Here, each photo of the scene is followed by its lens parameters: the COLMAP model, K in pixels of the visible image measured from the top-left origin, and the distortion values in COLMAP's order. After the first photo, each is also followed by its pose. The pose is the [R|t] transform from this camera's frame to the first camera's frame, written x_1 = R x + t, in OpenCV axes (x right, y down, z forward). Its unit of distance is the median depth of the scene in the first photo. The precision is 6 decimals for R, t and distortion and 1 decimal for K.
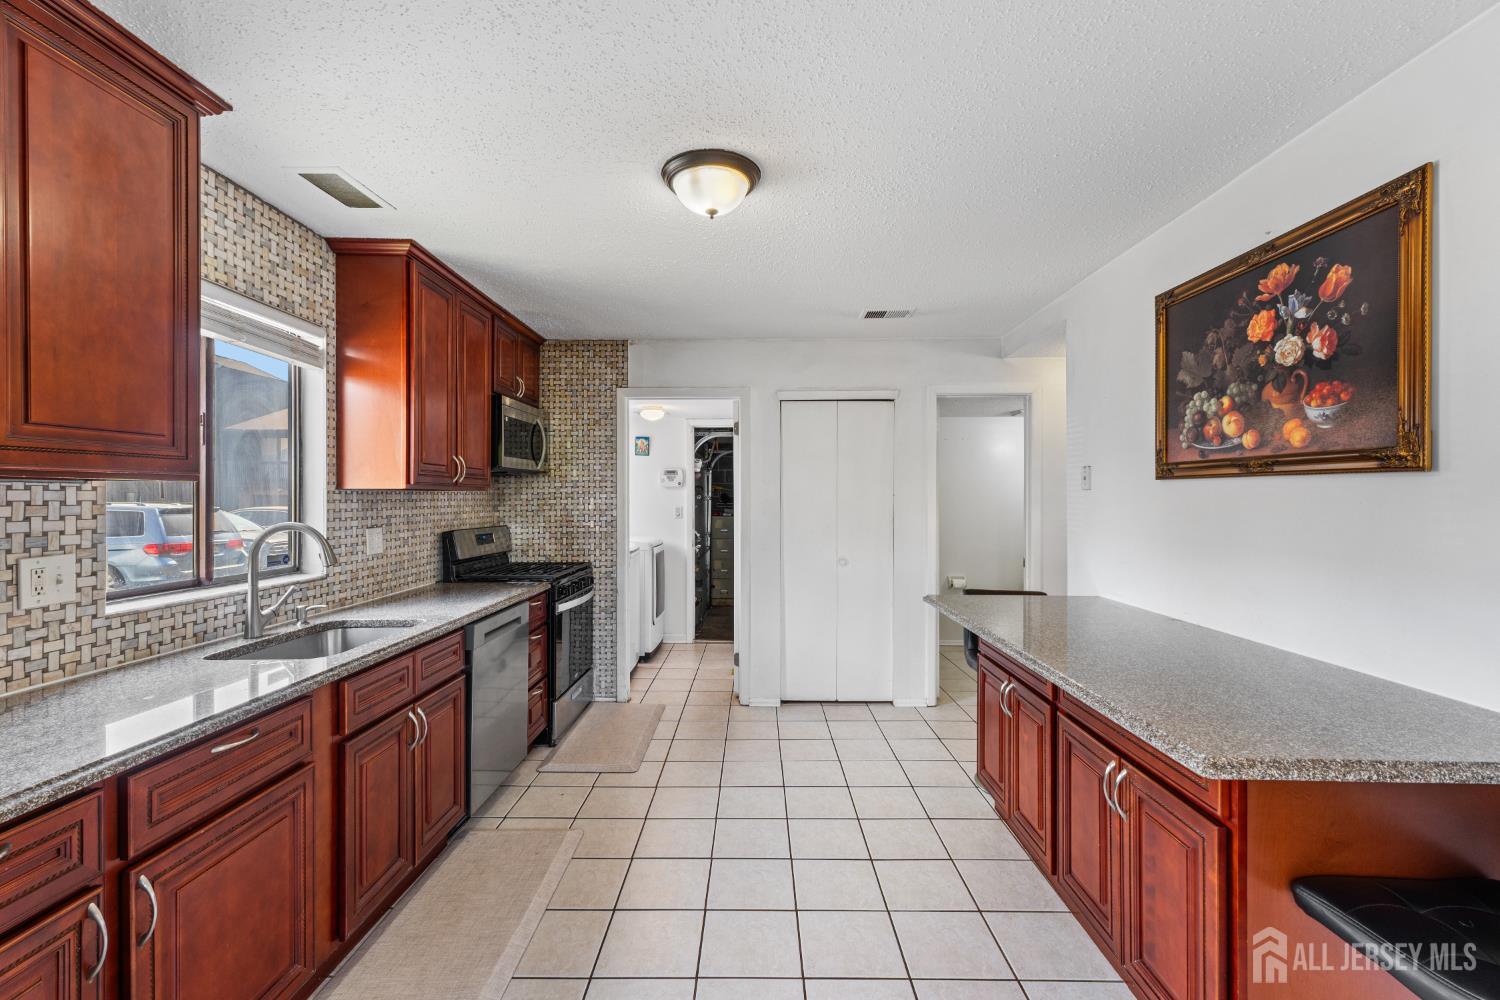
lens RADIAL K [[643.4, 0, 751.5], [0, 643.4, 493.6], [0, 0, 1]] dist [0.006798, -0.000241]
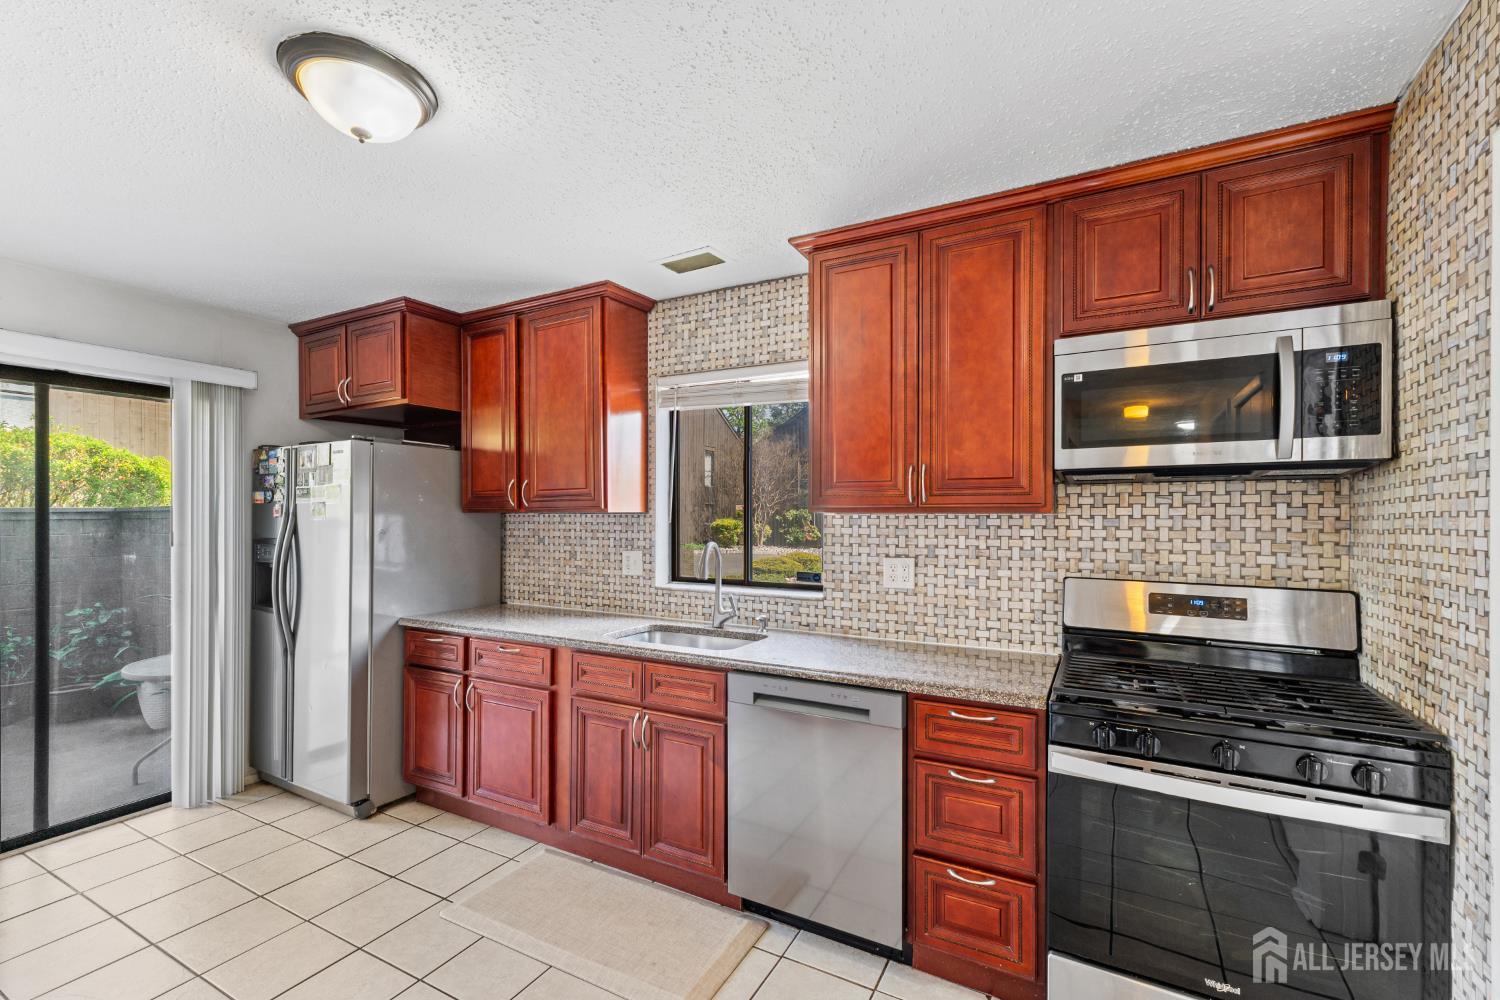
lens RADIAL K [[643.4, 0, 751.0], [0, 643.4, 516.1], [0, 0, 1]] dist [0.006798, -0.000241]
pose [[-0.468532, 0.001032, -0.883446, 0.305747], [0.005988, 0.999980, -0.002008, -0.002091], [0.883426, -0.006231, -0.468529, 1.405450]]
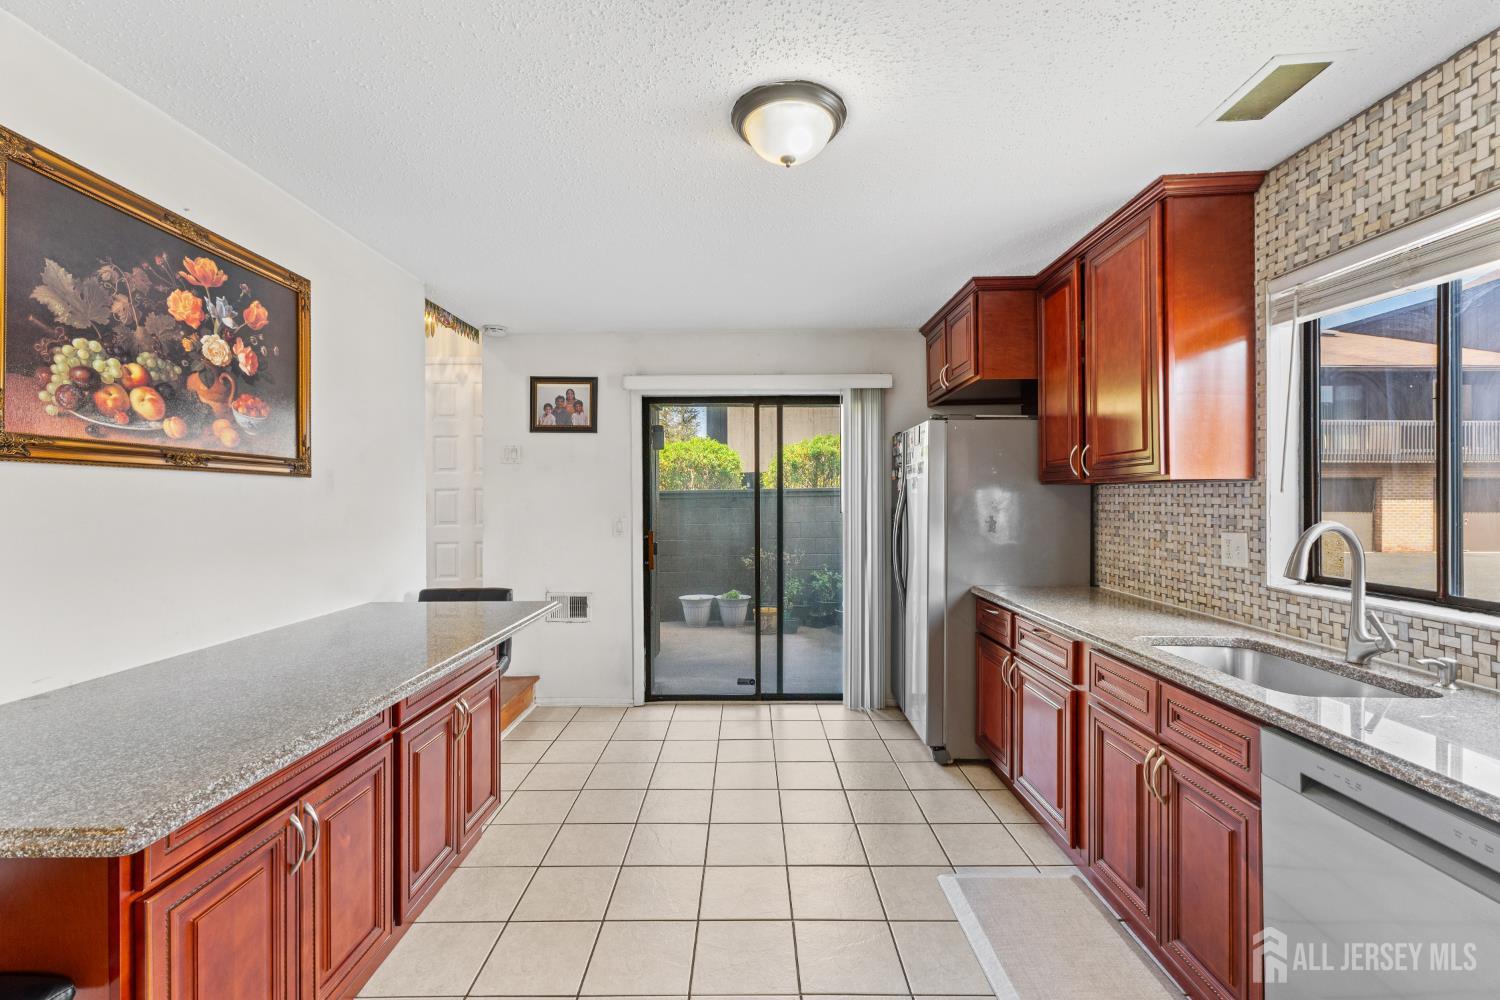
lens RADIAL K [[643.4, 0, 747.8], [0, 643.4, 495.1], [0, 0, 1]] dist [0.006798, -0.000241]
pose [[-0.999975, 0.003106, -0.006371, -0.001538], [0.003164, 0.999953, -0.009130, 0.014794], [0.006342, -0.009149, -0.999938, 1.512341]]
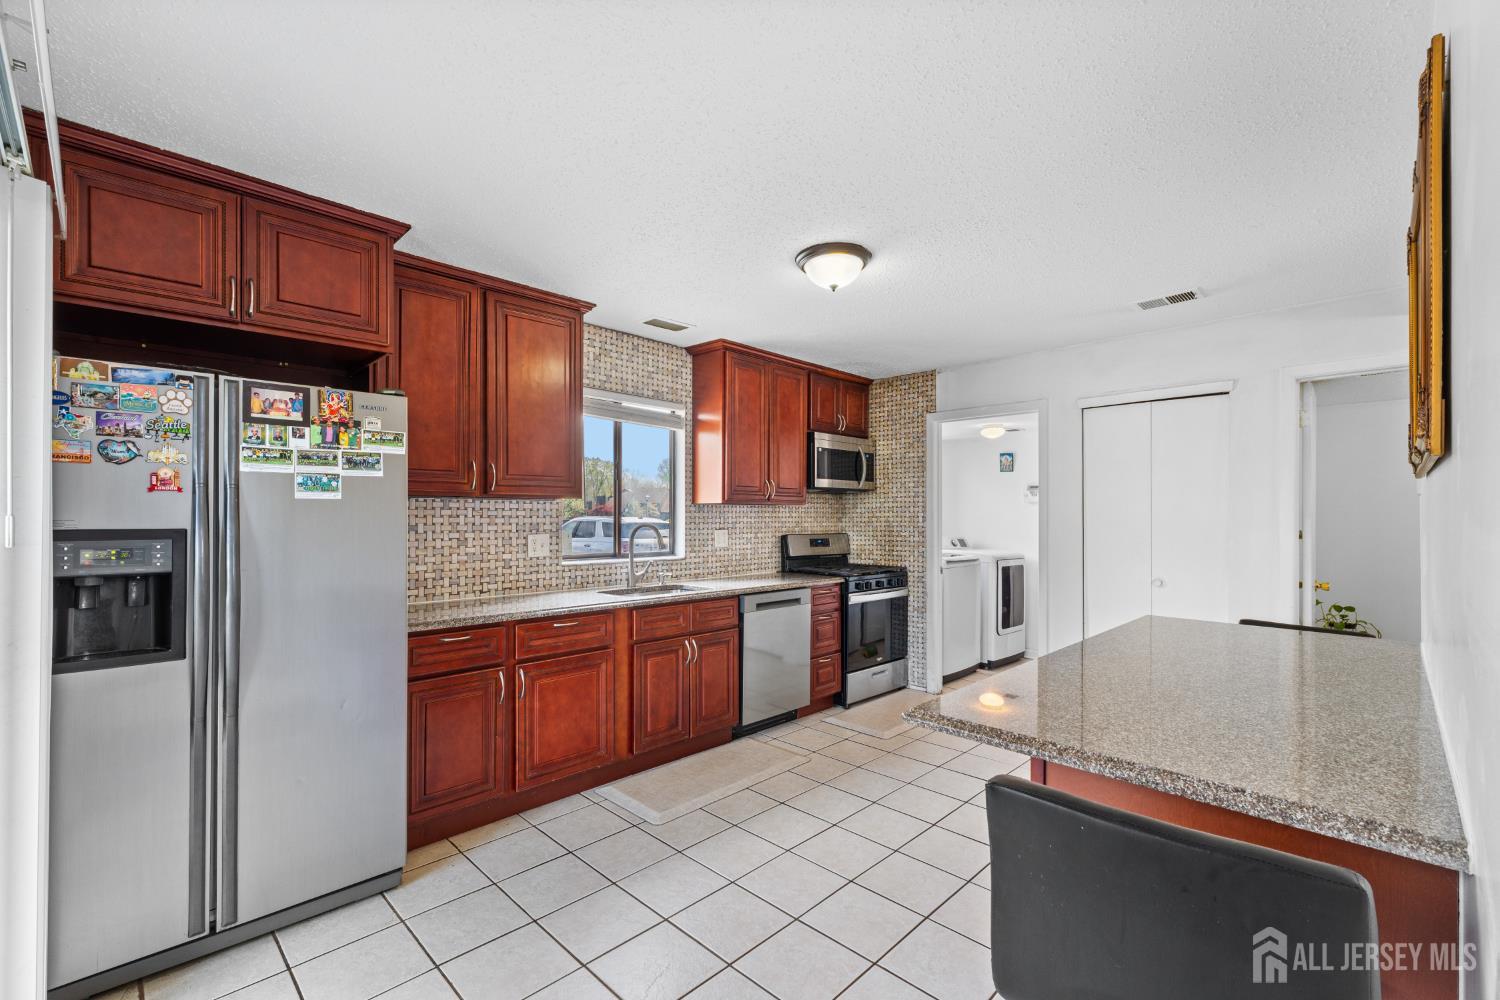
lens RADIAL K [[643.4, 0, 753.7], [0, 643.4, 511.3], [0, 0, 1]] dist [0.006798, -0.000241]
pose [[0.720178, -0.001063, -0.693789, 0.587014], [-0.000157, 0.999999, -0.001696, 0.014548], [0.693790, 0.001331, 0.720176, -0.035984]]
